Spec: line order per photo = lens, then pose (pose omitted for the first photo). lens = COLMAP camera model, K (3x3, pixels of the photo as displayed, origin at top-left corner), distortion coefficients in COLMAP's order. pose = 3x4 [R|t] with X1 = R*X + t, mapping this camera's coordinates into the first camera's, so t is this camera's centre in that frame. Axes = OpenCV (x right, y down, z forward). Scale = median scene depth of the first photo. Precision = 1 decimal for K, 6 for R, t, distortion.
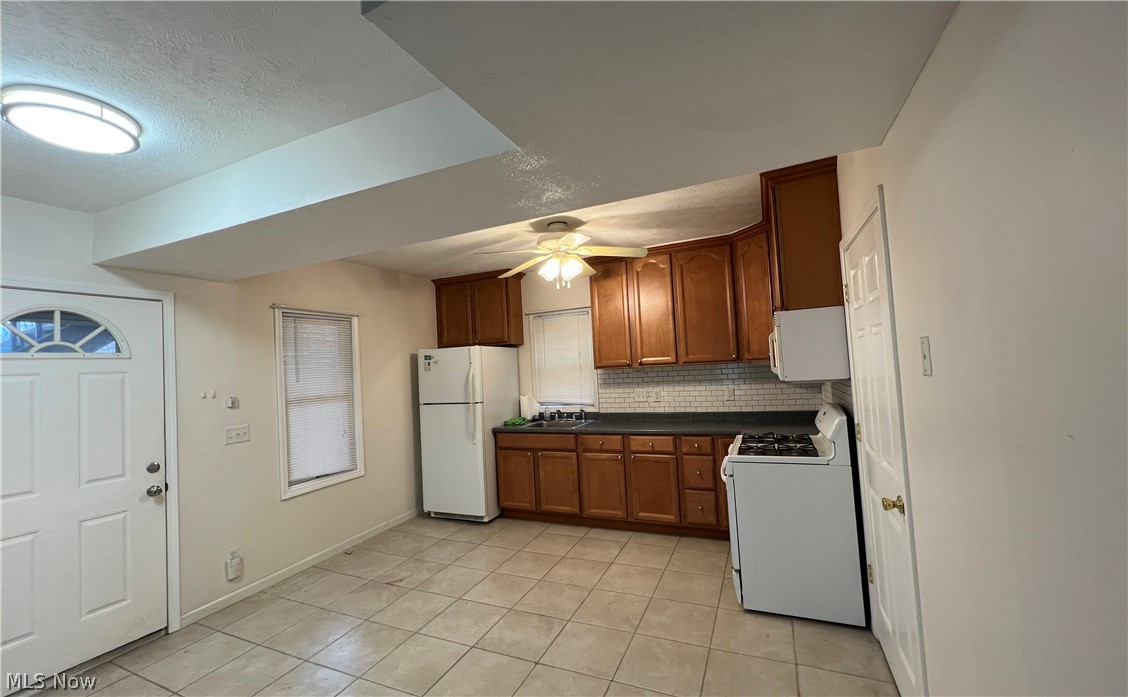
lens RADIAL K [[448.6, 0, 564.0], [0, 448.6, 348.5], [0, 0, 1]] dist [-0.001595, -0.000119]
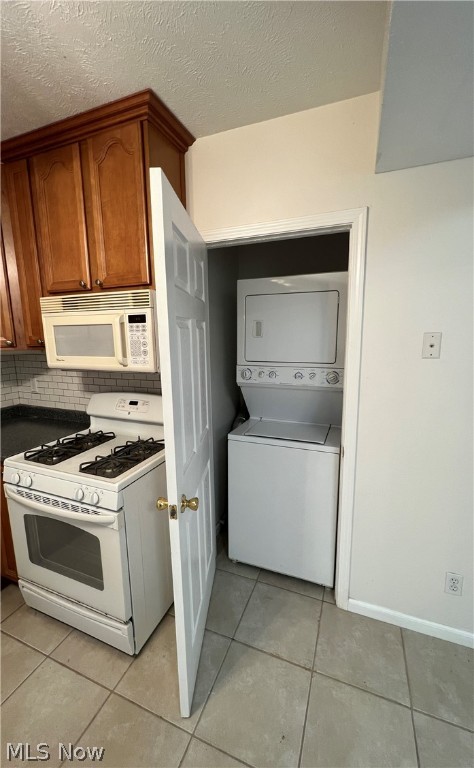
lens RADIAL K [[305.4, 0, 237.0], [0, 305.4, 384.0], [0, 0, 1]] dist [-0.001595, -0.000119]
pose [[-0.042494, -0.108232, 0.993217, -0.066070], [-0.026447, 0.993889, 0.107174, 0.015218], [-0.998747, -0.021714, -0.045096, 0.527614]]
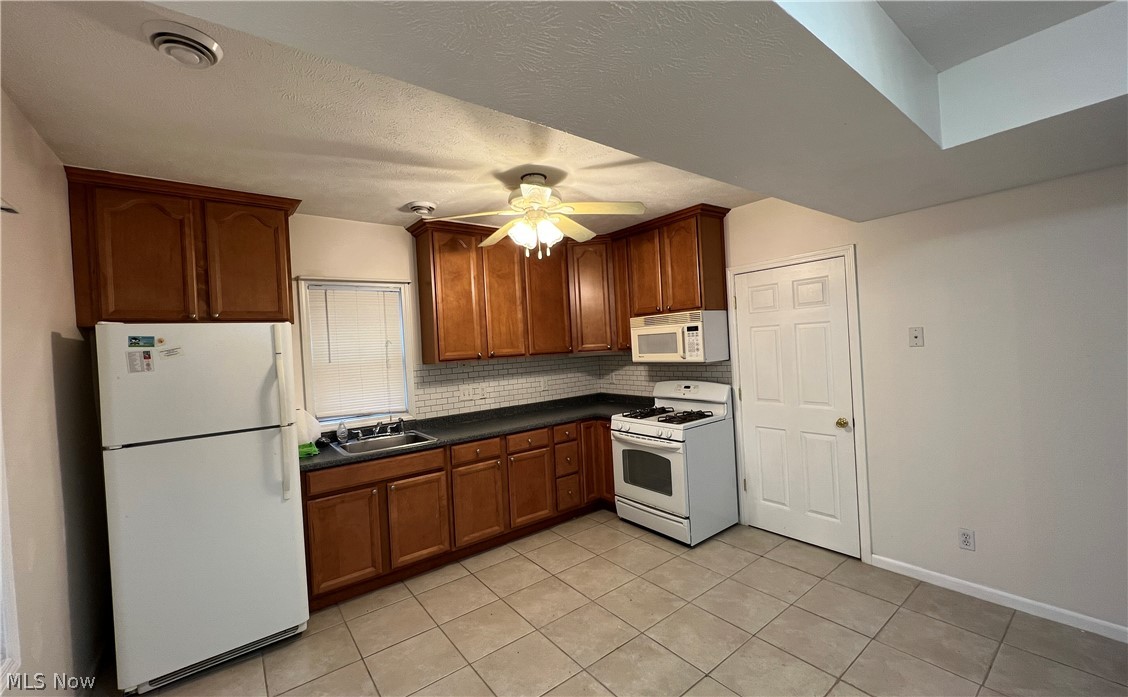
lens RADIAL K [[448.6, 0, 564.0], [0, 448.6, 348.5], [0, 0, 1]] dist [-0.001595, -0.000119]
pose [[0.473606, 0.021539, 0.880473, -0.541969], [-0.007293, 0.999763, -0.020534, 0.036362], [-0.880706, 0.003304, 0.473651, 0.446051]]
